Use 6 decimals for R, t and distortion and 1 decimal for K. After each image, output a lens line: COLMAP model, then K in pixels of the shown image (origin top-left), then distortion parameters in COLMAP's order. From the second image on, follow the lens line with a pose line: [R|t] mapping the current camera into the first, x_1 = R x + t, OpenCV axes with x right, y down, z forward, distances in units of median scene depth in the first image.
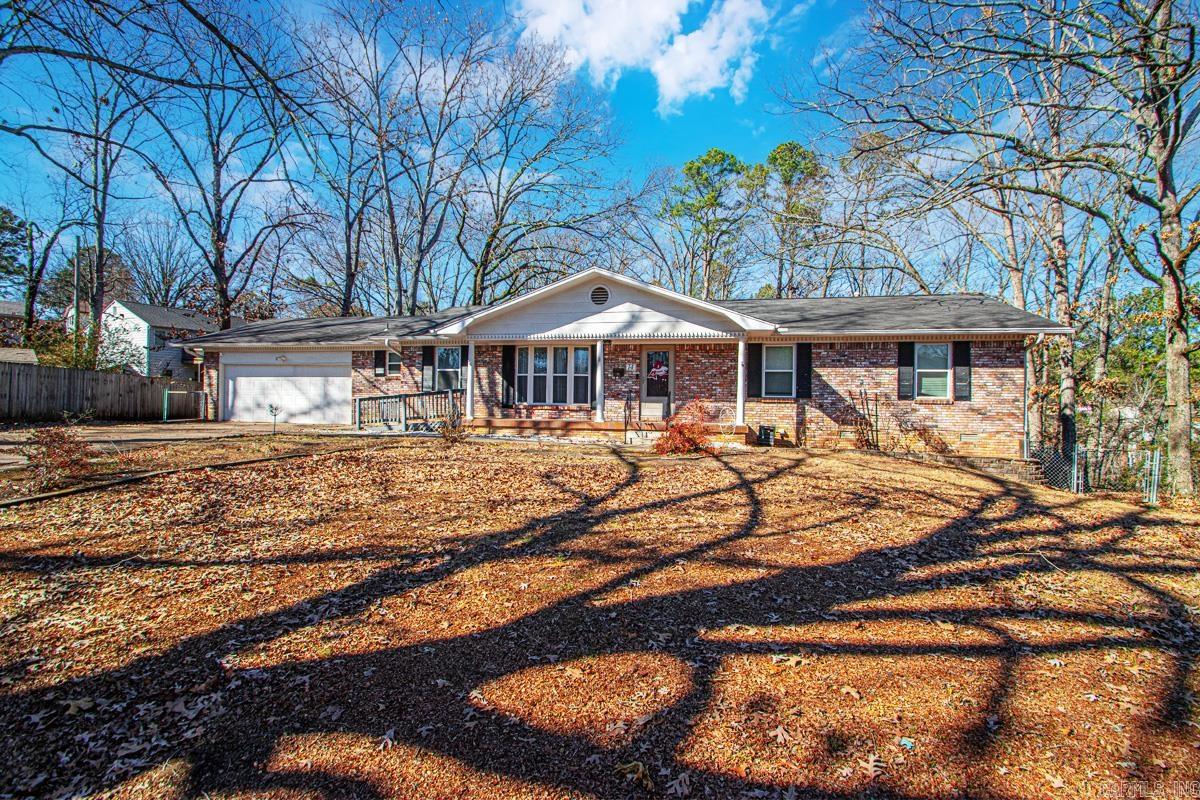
lens RADIAL K [[522.6, 0, 537.7], [0, 522.6, 401.4], [0, 0, 1]] dist [0.013750, -0.007464]
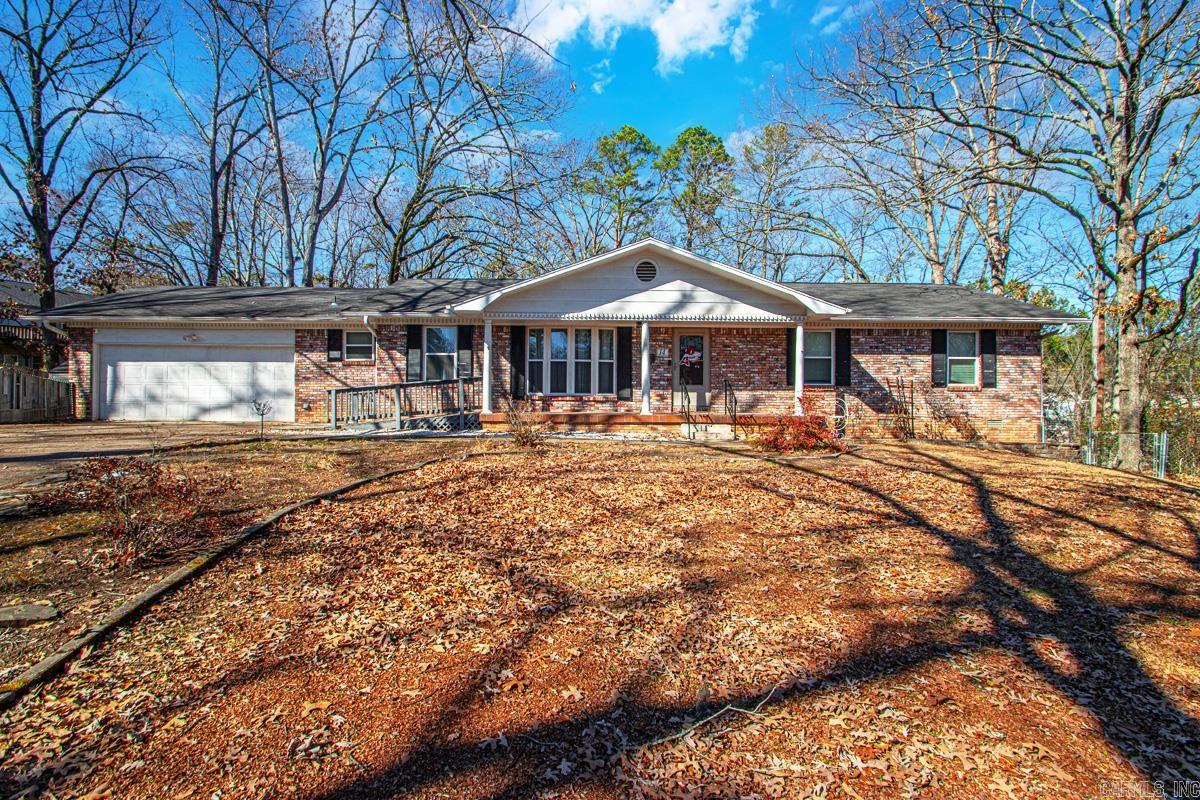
lens RADIAL K [[571.2, 0, 597.7], [0, 571.2, 389.8], [0, 0, 1]] dist [0.012111, -0.010405]
pose [[0.974477, -0.008296, 0.224332, -0.150794], [0.007702, 0.999964, 0.003524, -0.005574], [-0.224353, -0.001706, 0.974506, 0.067602]]
